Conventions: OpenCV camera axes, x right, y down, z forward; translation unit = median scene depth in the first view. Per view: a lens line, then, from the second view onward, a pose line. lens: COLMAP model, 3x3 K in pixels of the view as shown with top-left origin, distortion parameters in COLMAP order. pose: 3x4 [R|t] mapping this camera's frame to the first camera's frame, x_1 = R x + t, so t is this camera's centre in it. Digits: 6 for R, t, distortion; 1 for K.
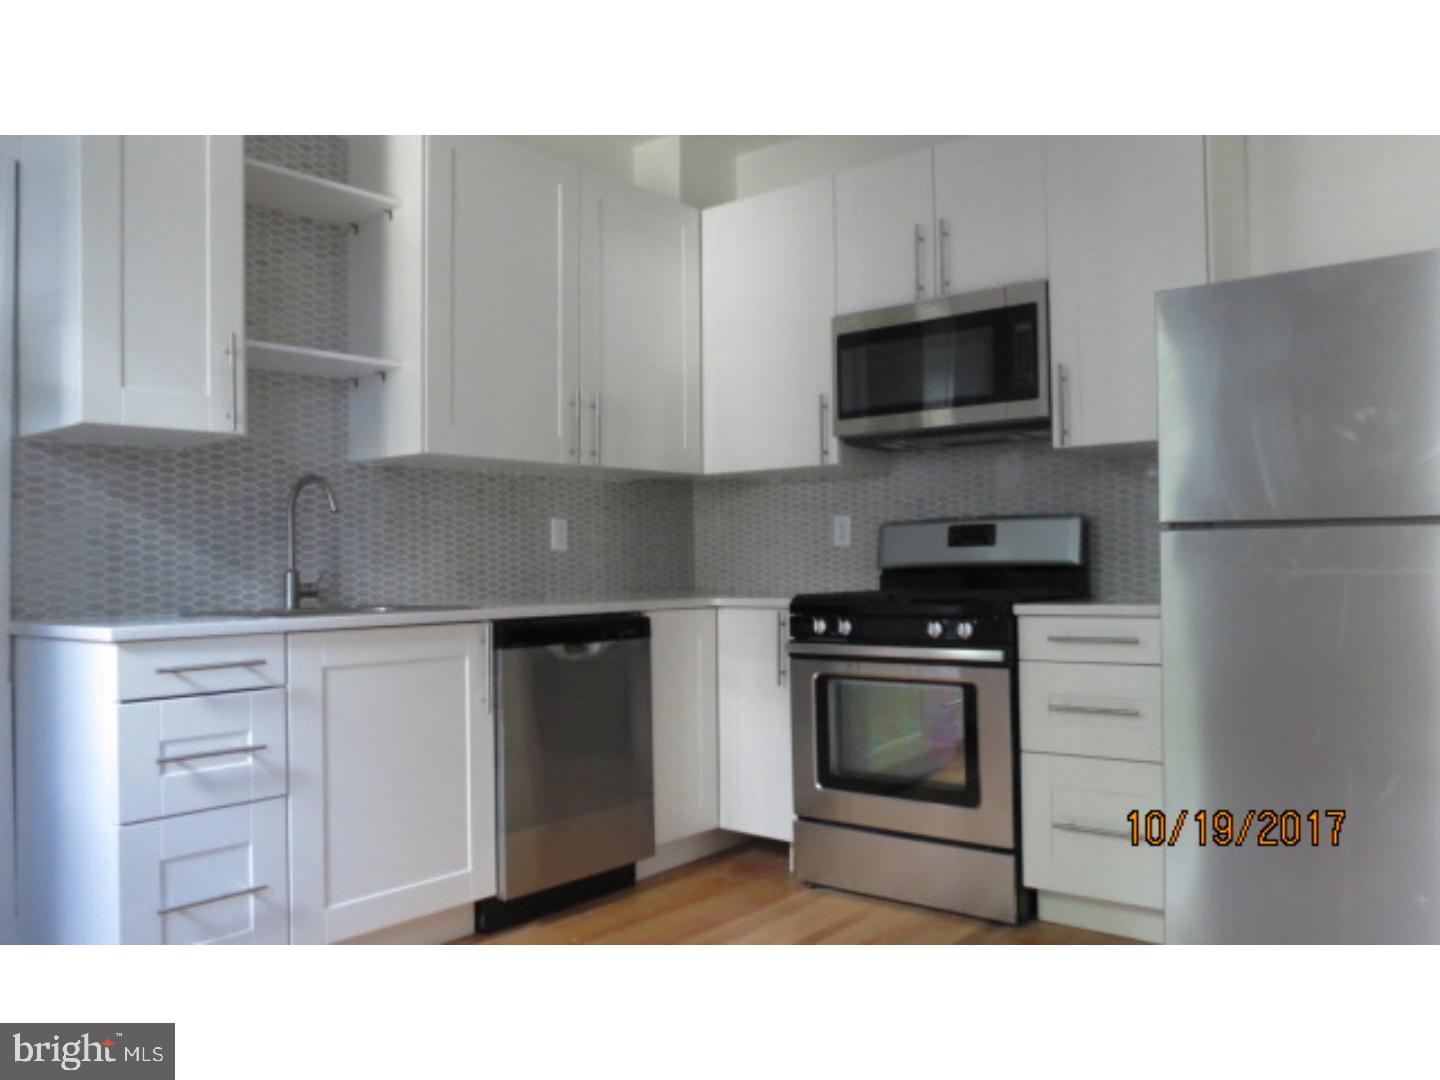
lens RADIAL K [[1068.9, 0, 722.7], [0, 1068.9, 543.9], [0, 0, 1]] dist [-0.059017, 0.067376]
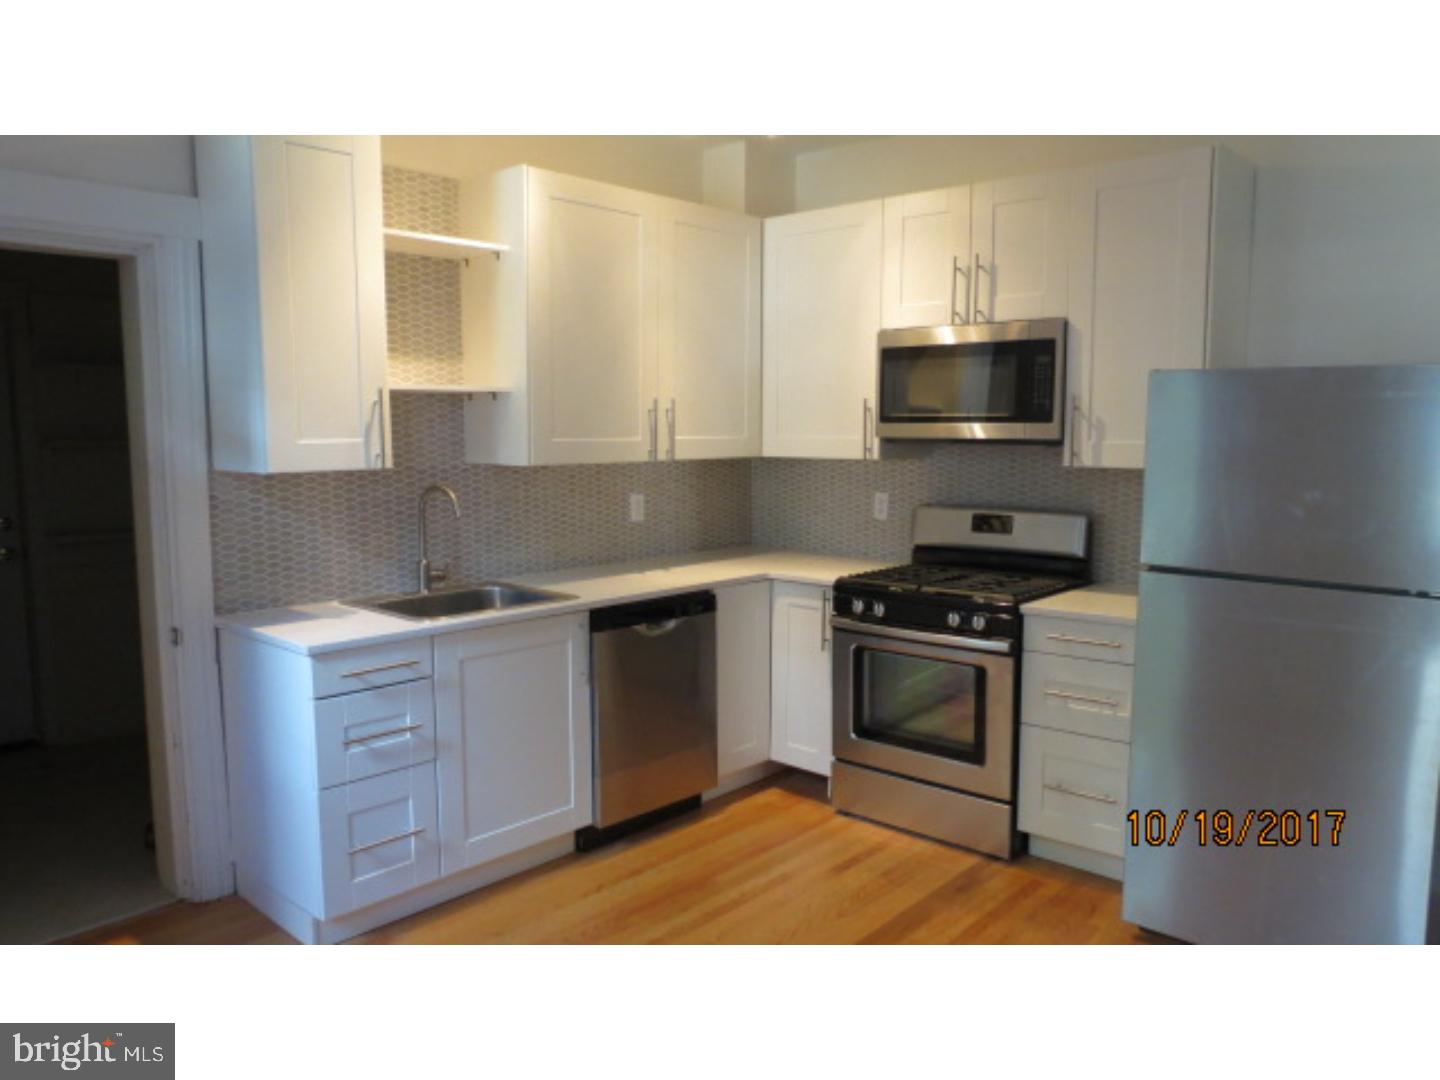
lens RADIAL K [[1024.8, 0, 721.9], [0, 1024.8, 537.0], [0, 0, 1]] dist [-0.034156, 0.020548]
pose [[0.998704, 0.019563, -0.046982, -0.008927], [-0.013460, 0.991826, 0.126884, -0.145215], [0.049080, -0.126088, 0.990804, -0.133347]]
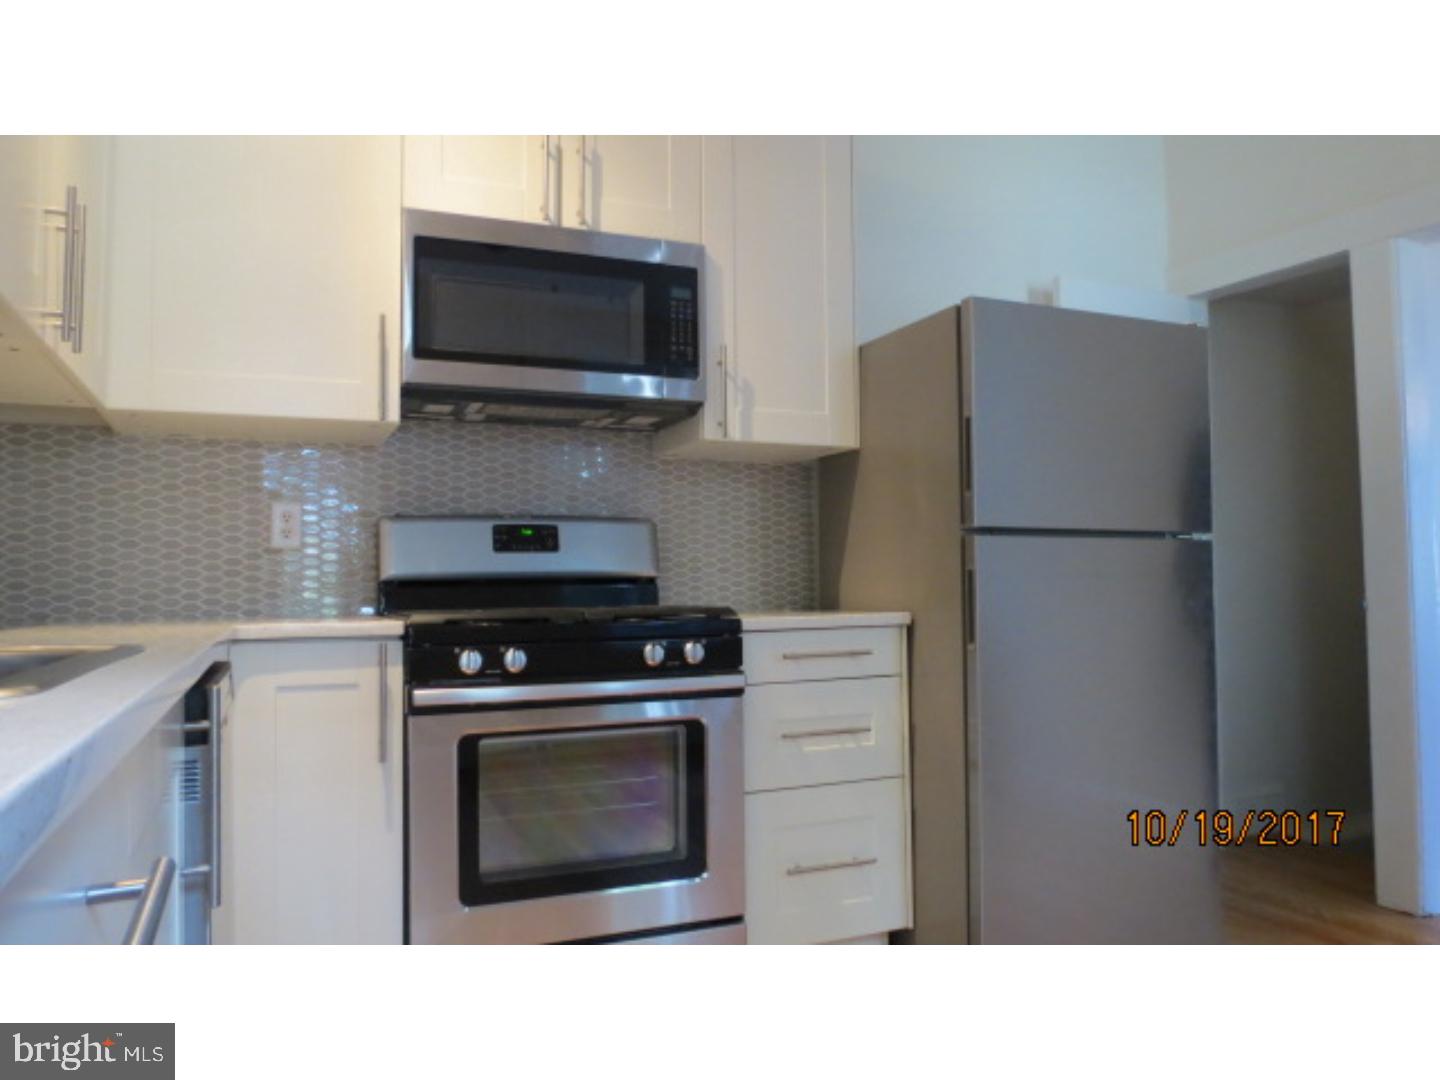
lens RADIAL K [[1068.9, 0, 722.7], [0, 1068.9, 543.9], [0, 0, 1]] dist [-0.059017, 0.067376]
pose [[0.469634, 0.047860, 0.881563, -0.430420], [-0.011566, 0.998777, -0.048062, 0.035367], [-0.882785, 0.012375, 0.469613, 0.559287]]
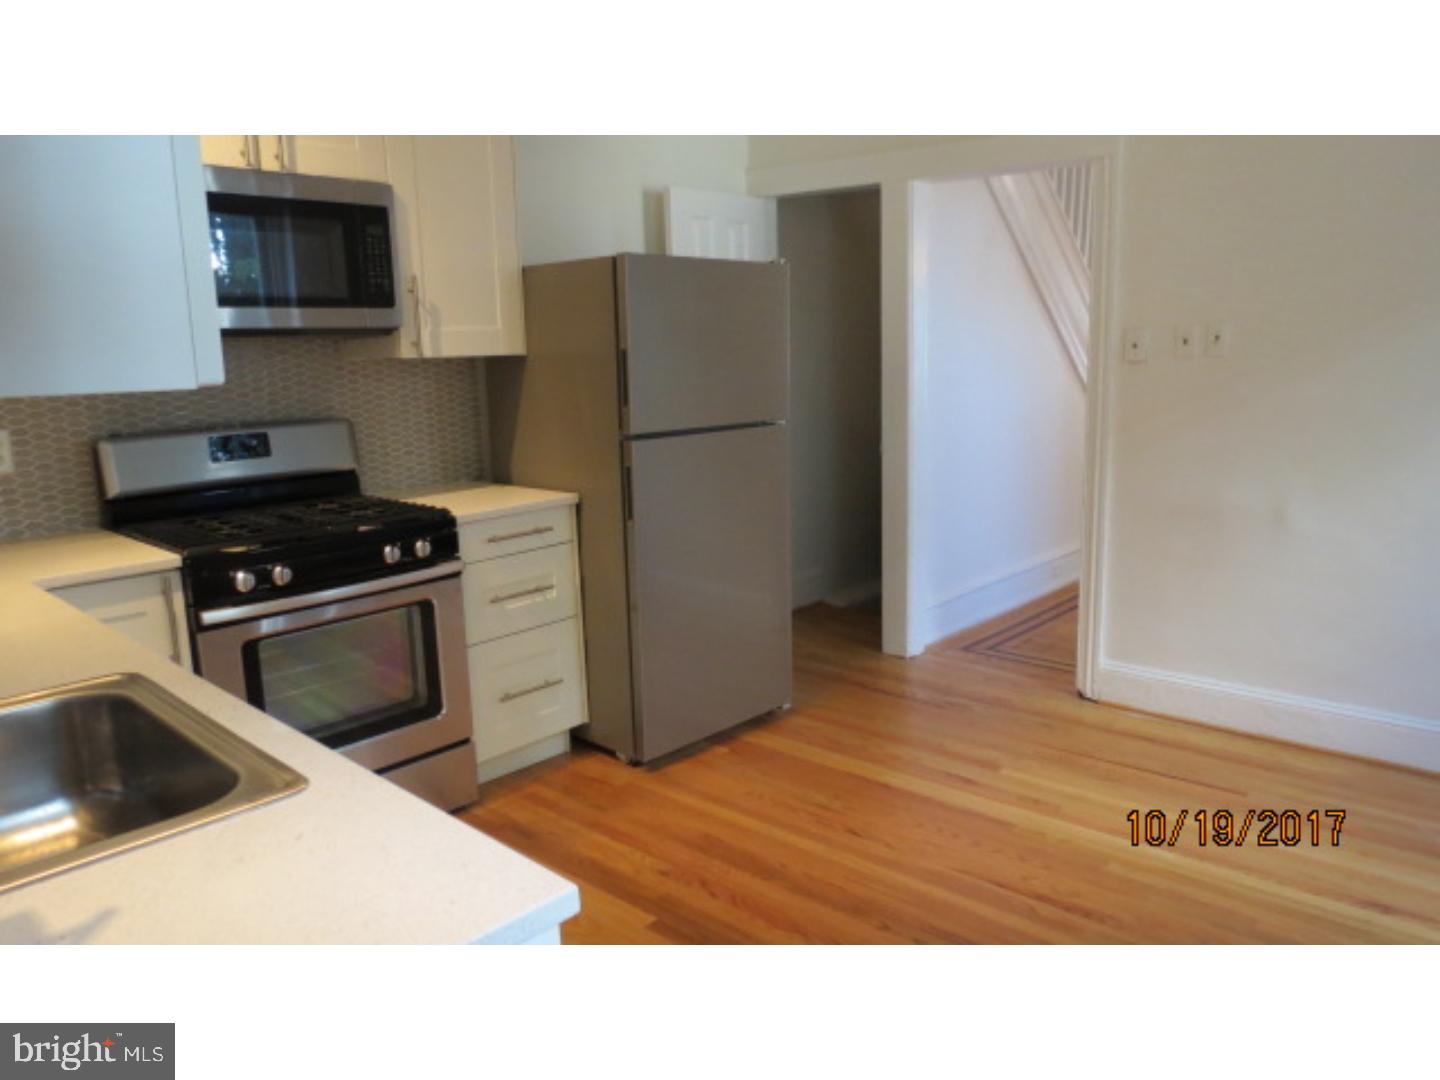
lens RADIAL K [[1024.8, 0, 721.9], [0, 1024.8, 537.0], [0, 0, 1]] dist [-0.034156, 0.020548]
pose [[0.075838, -0.173256, 0.981953, -0.633715], [0.005292, 0.984845, 0.173357, -0.086234], [-0.997106, -0.007950, 0.075605, 0.597893]]
